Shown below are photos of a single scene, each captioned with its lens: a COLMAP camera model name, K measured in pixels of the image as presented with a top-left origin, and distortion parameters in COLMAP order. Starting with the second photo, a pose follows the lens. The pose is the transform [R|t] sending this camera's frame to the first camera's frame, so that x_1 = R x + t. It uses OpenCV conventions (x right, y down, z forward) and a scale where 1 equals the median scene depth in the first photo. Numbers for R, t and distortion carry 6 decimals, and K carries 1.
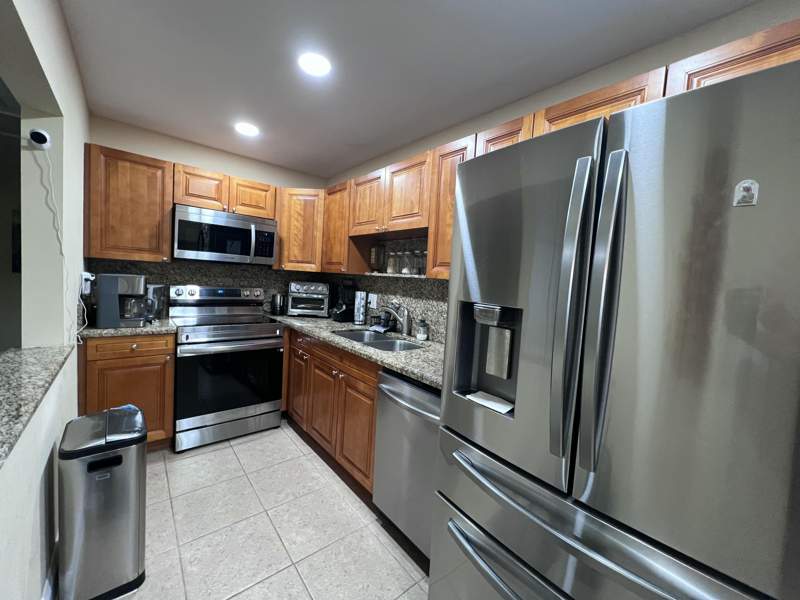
lens RADIAL K [[321.4, 0, 397.9], [0, 321.4, 296.3], [0, 0, 1]] dist [-0.001049, -0.000090]
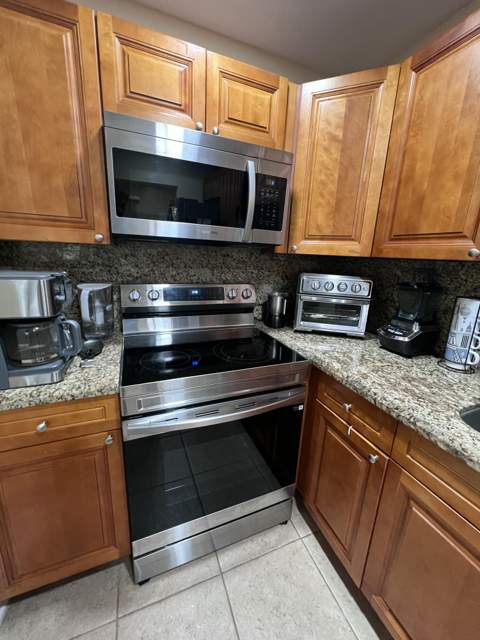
lens RADIAL K [[257.2, 0, 242.4], [0, 257.2, 318.5], [0, 0, 1]] dist [-0.000169, 0.000126]
pose [[0.954422, 0.056592, -0.293046, -0.321943], [-0.004101, 0.984253, 0.176720, -0.053095], [0.298432, -0.167464, 0.939624, 0.563706]]
